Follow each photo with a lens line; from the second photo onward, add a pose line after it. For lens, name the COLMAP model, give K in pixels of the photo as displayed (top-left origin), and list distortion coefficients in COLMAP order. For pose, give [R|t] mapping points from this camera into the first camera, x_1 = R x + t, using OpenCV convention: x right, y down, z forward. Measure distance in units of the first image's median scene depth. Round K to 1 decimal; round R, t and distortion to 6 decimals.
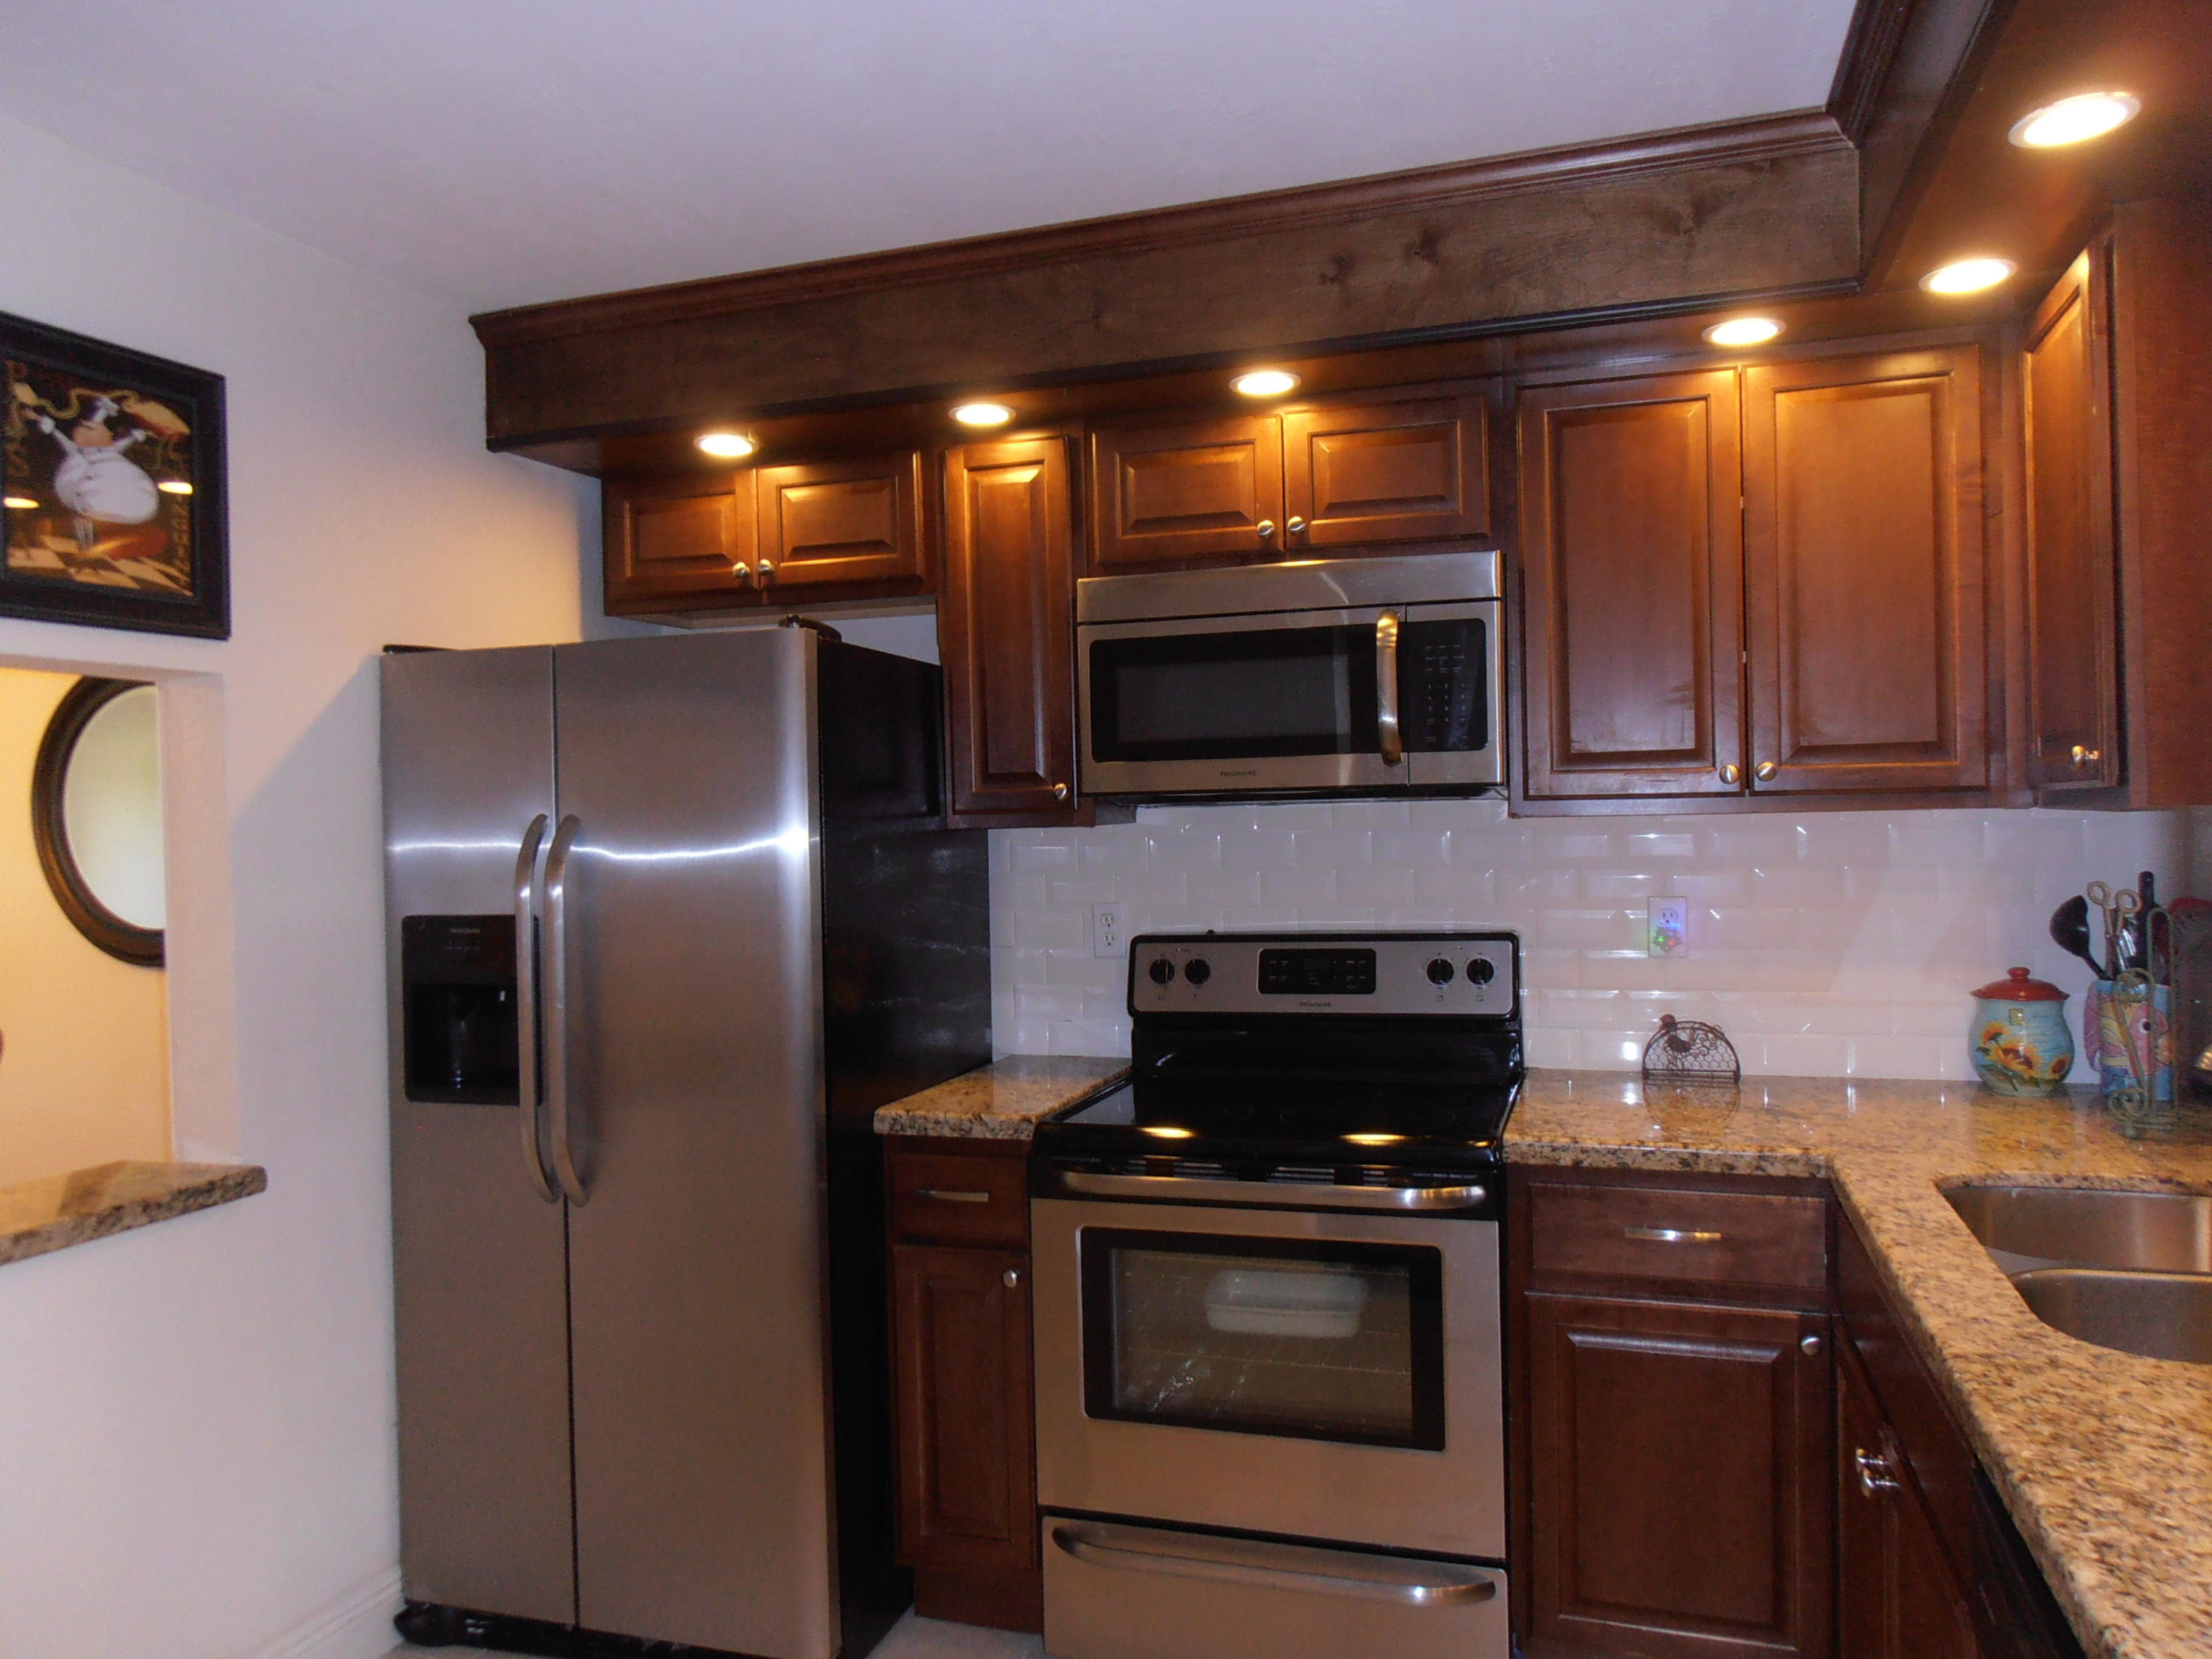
lens RADIAL K [[1549.2, 0, 1105.0], [0, 1549.2, 836.2], [0, 0, 1]] dist [-0.020553, 0.008798]
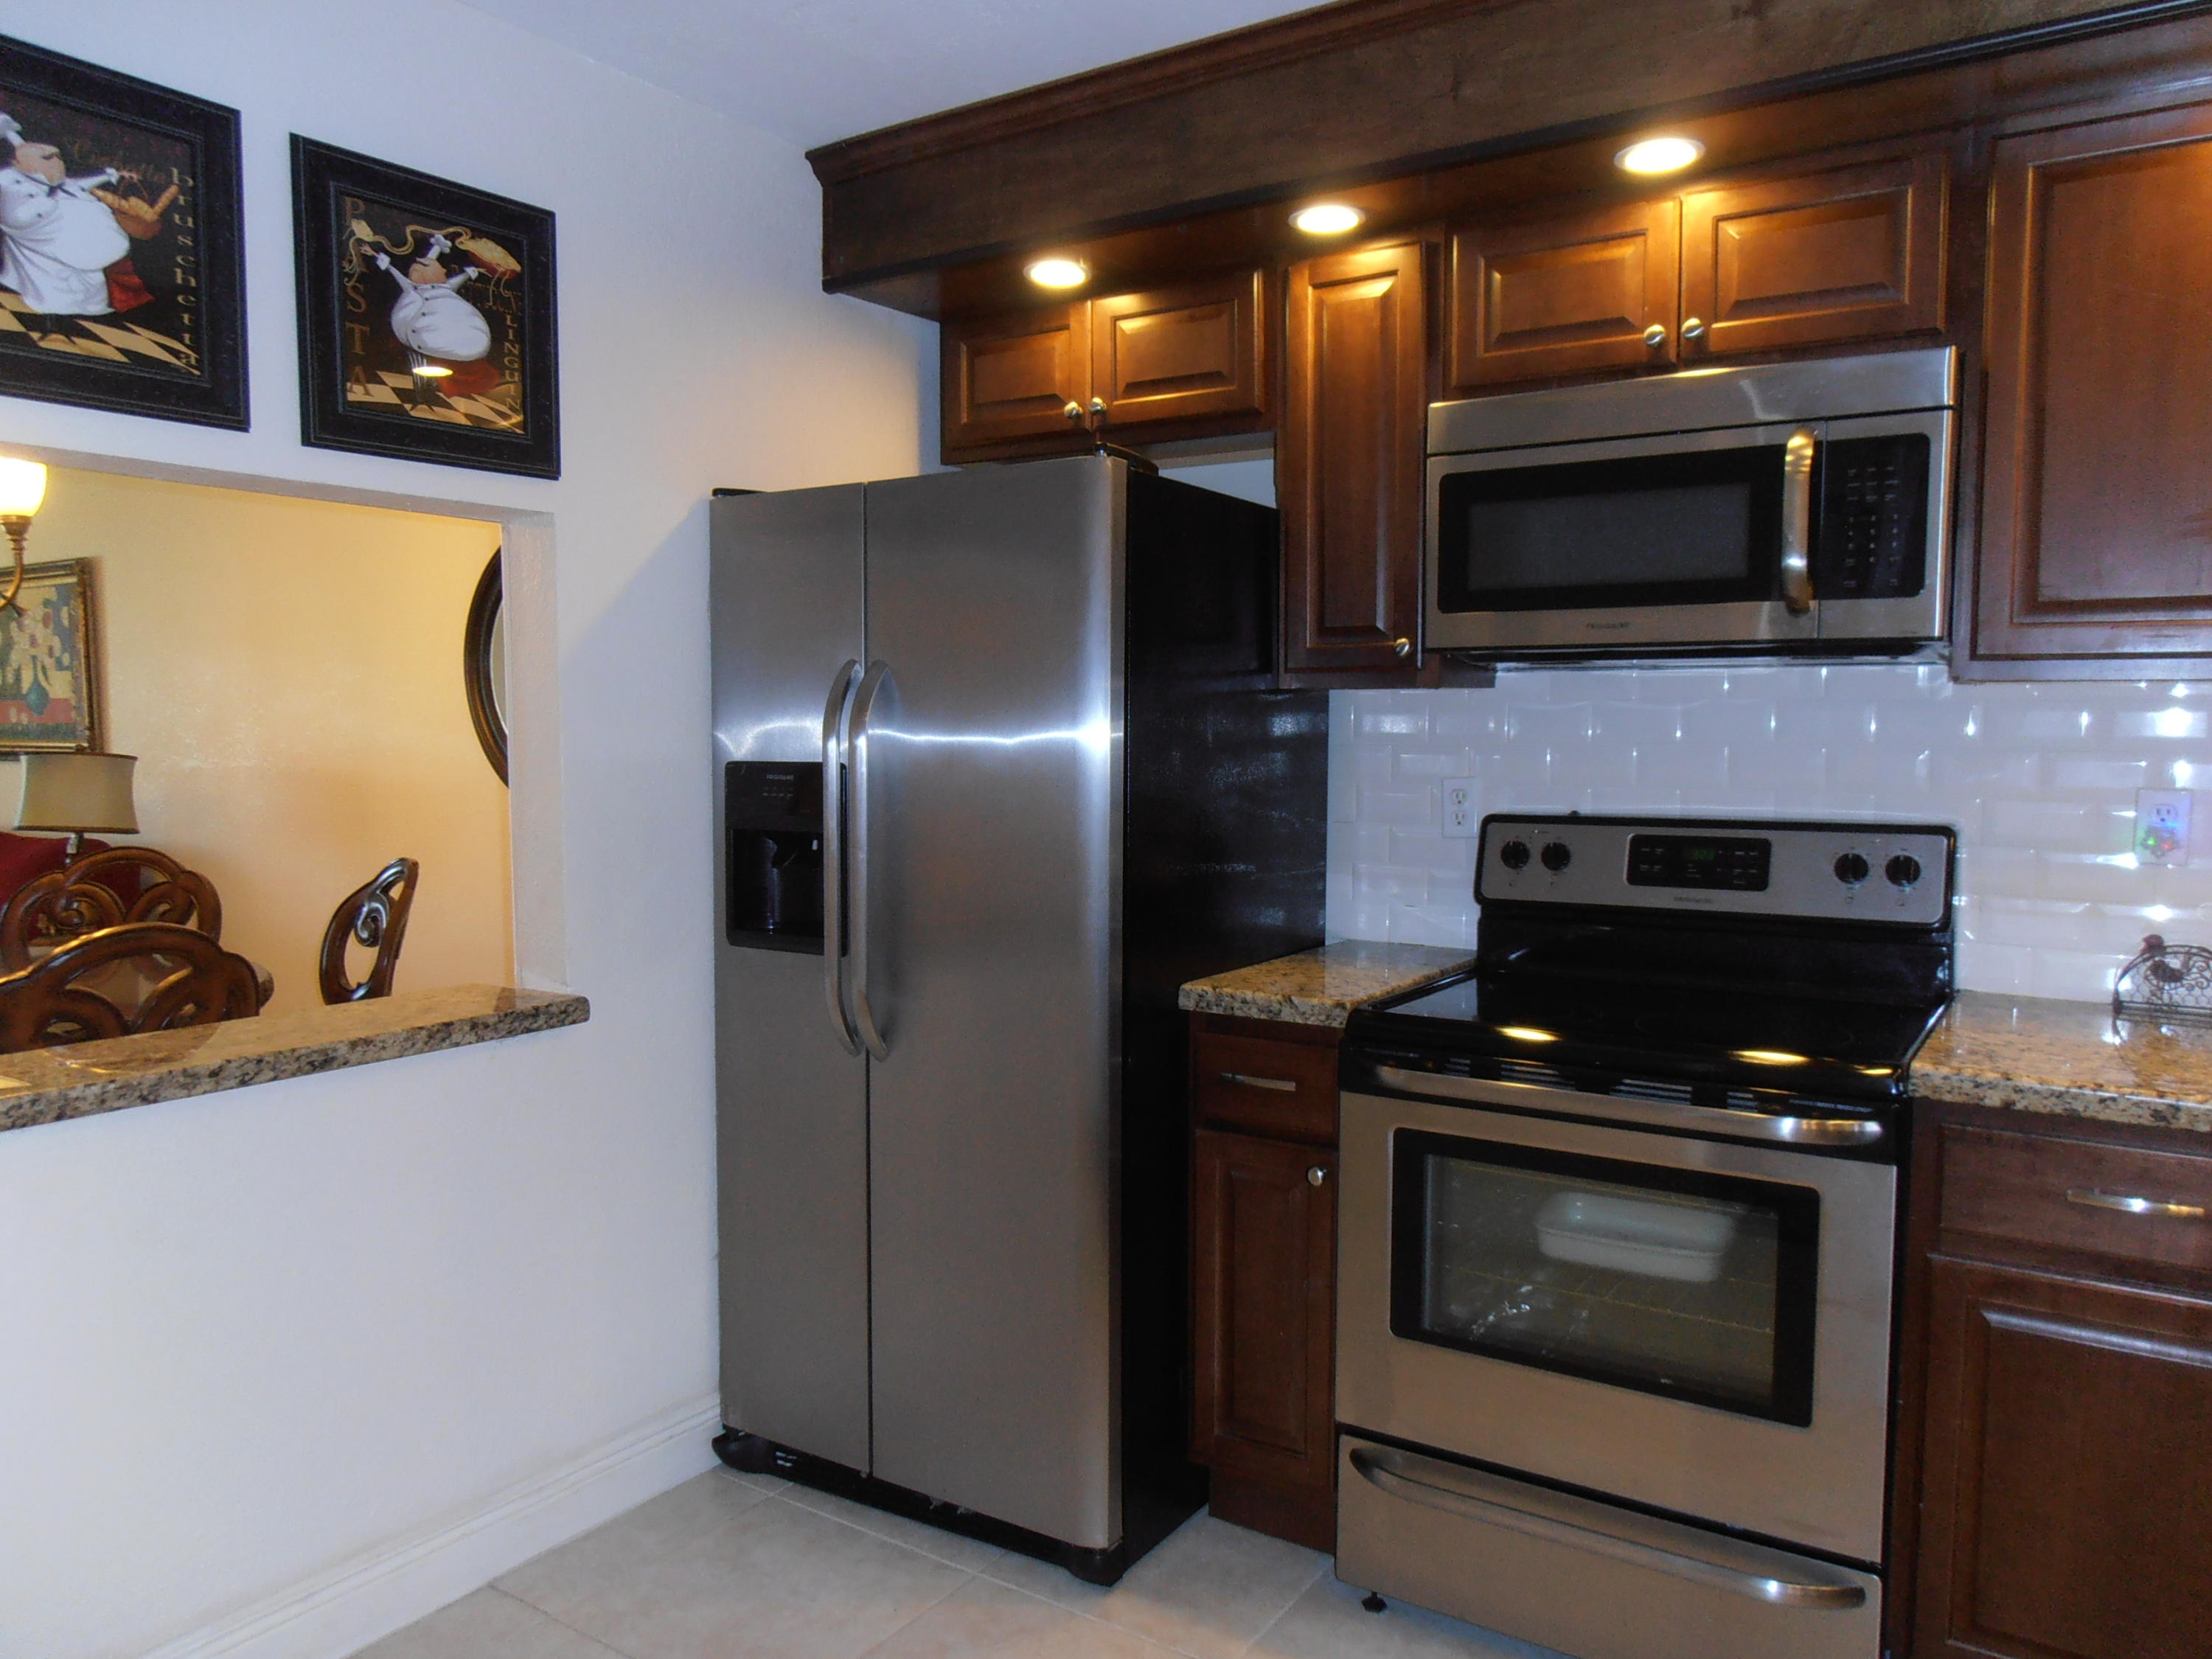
lens RADIAL K [[1549.2, 0, 1105.0], [0, 1549.2, 836.2], [0, 0, 1]] dist [-0.020553, 0.008798]
pose [[0.964214, 0.043245, -0.261574, 0.047191], [-0.026197, 0.997320, 0.068317, 0.025078], [0.263827, -0.059020, 0.962763, 0.093972]]
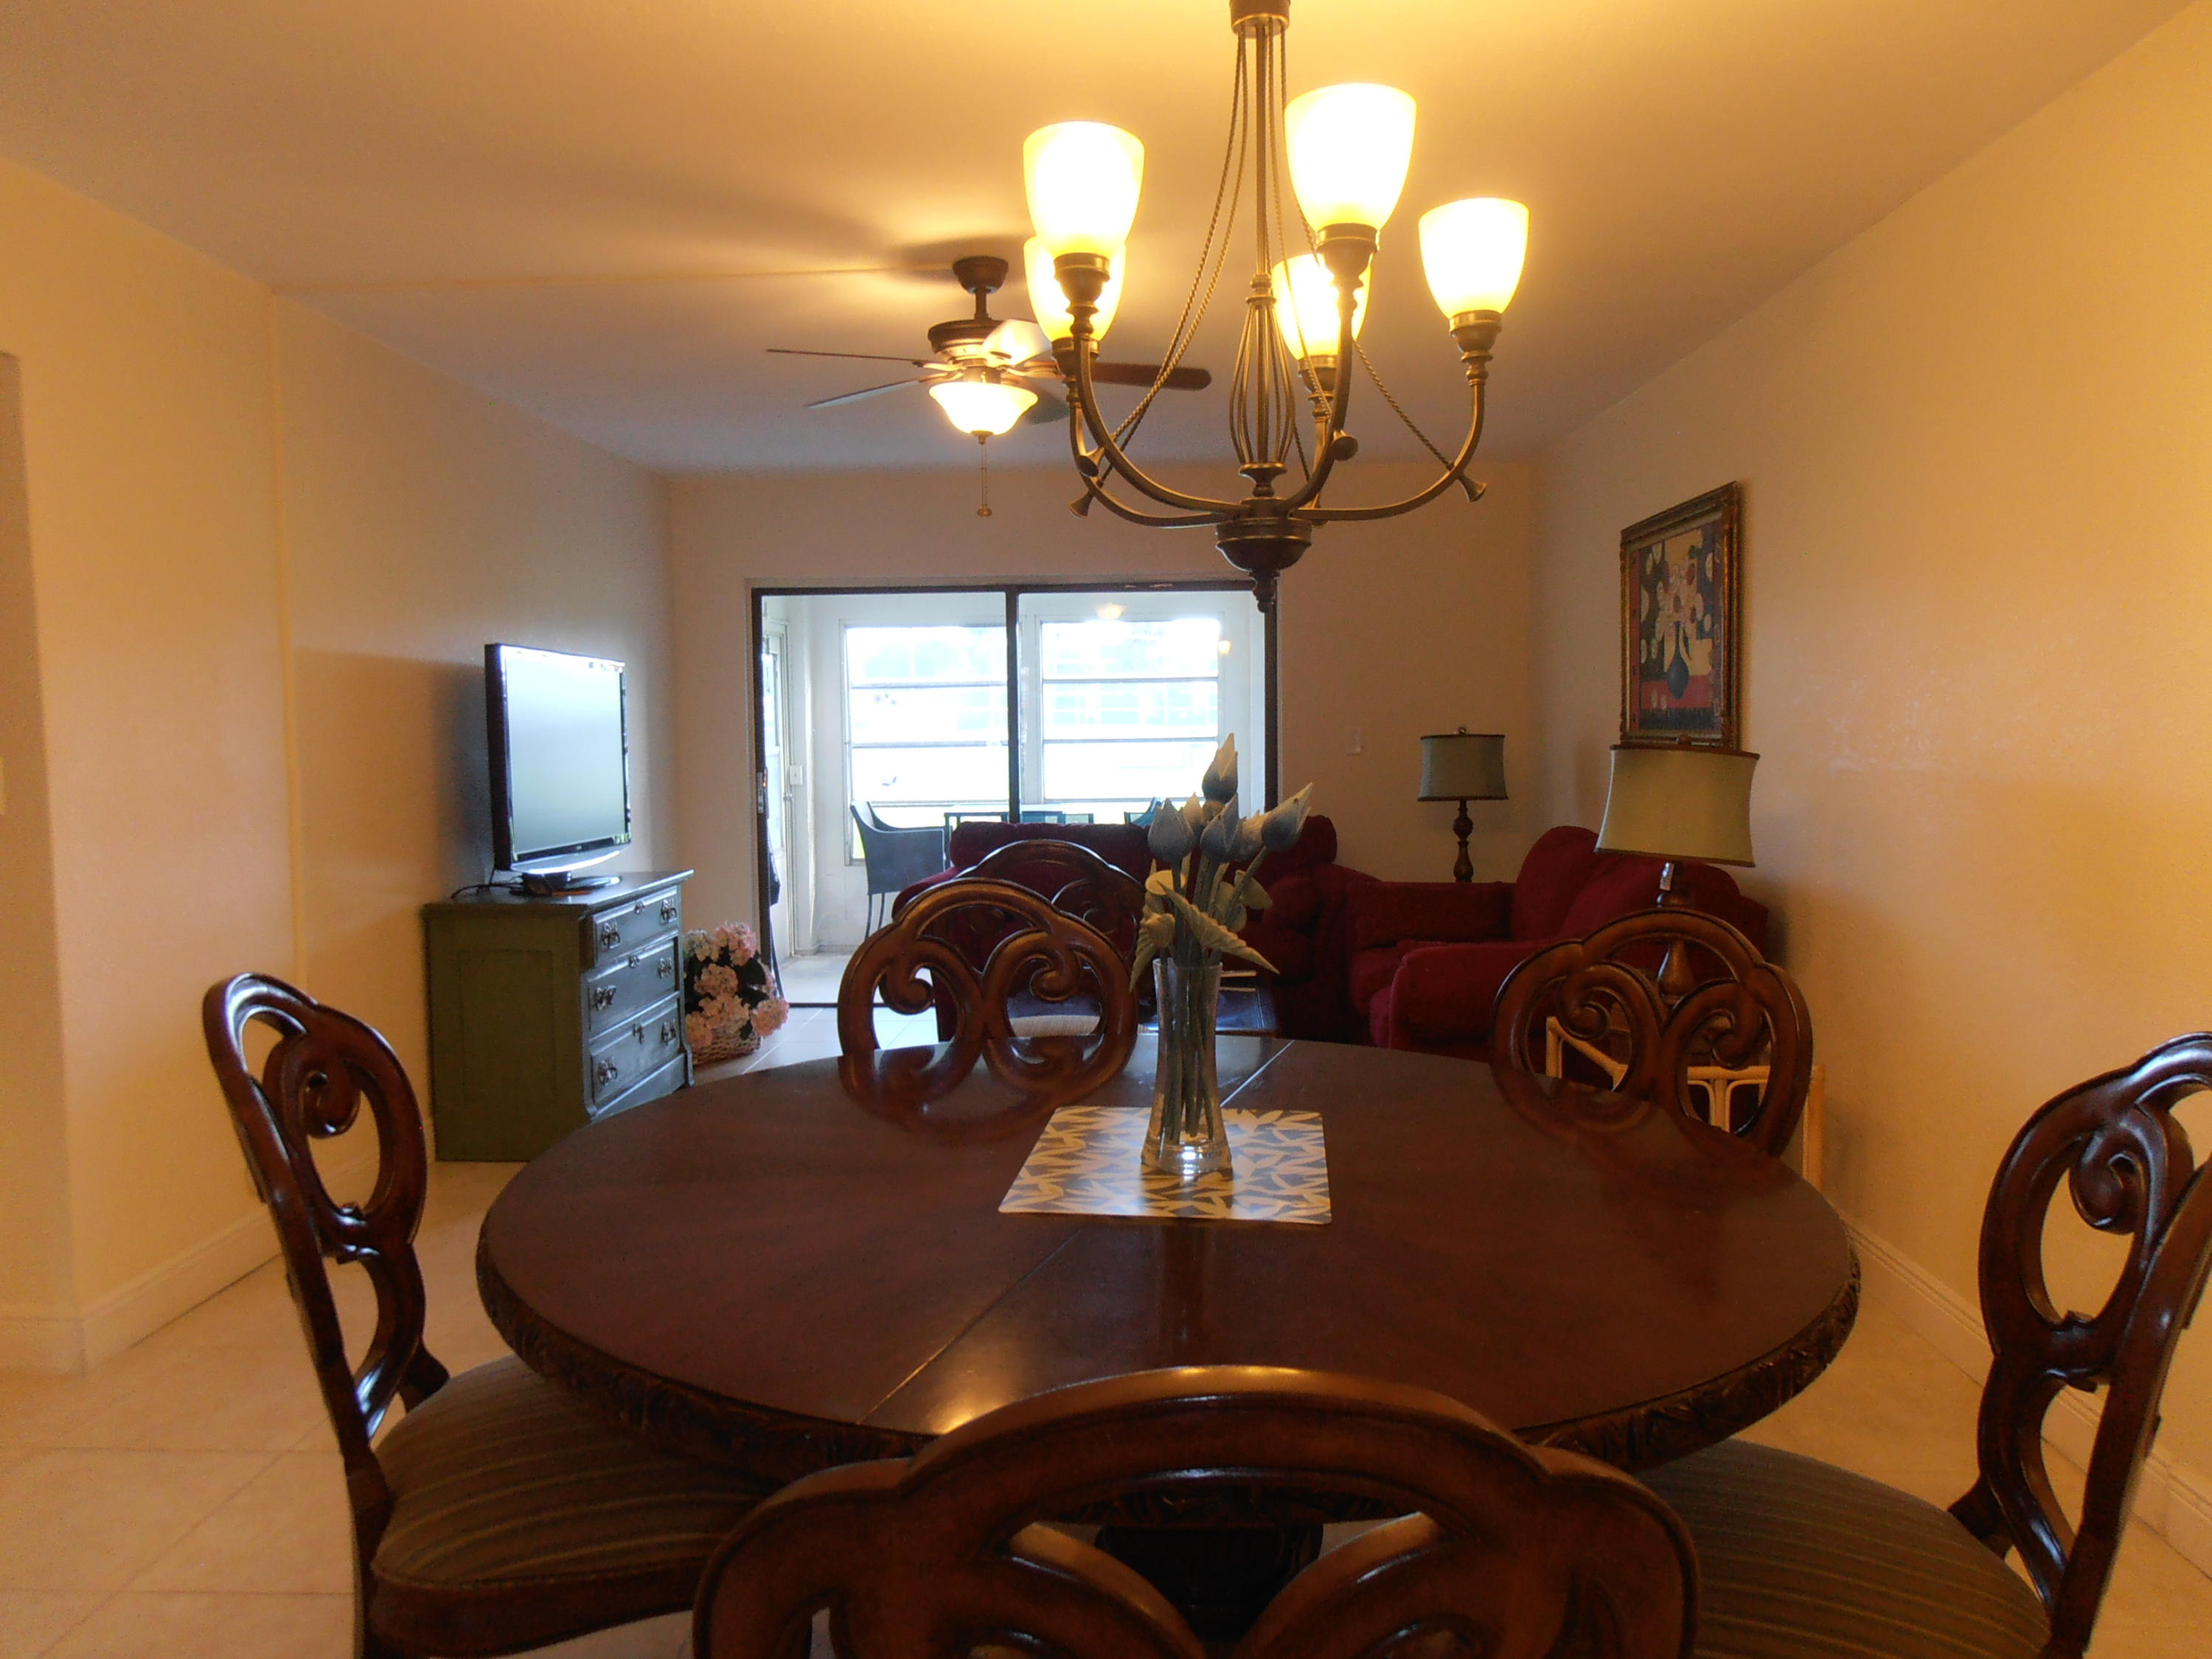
lens RADIAL K [[1565.4, 0, 1106.4], [0, 1565.4, 855.8], [0, 0, 1]] dist [-0.009623, -0.000029]
pose [[0.281240, 0.100643, -0.954345, -0.290467], [-0.006171, 0.994654, 0.103076, 0.035835], [0.959617, -0.023099, 0.280358, 0.477883]]
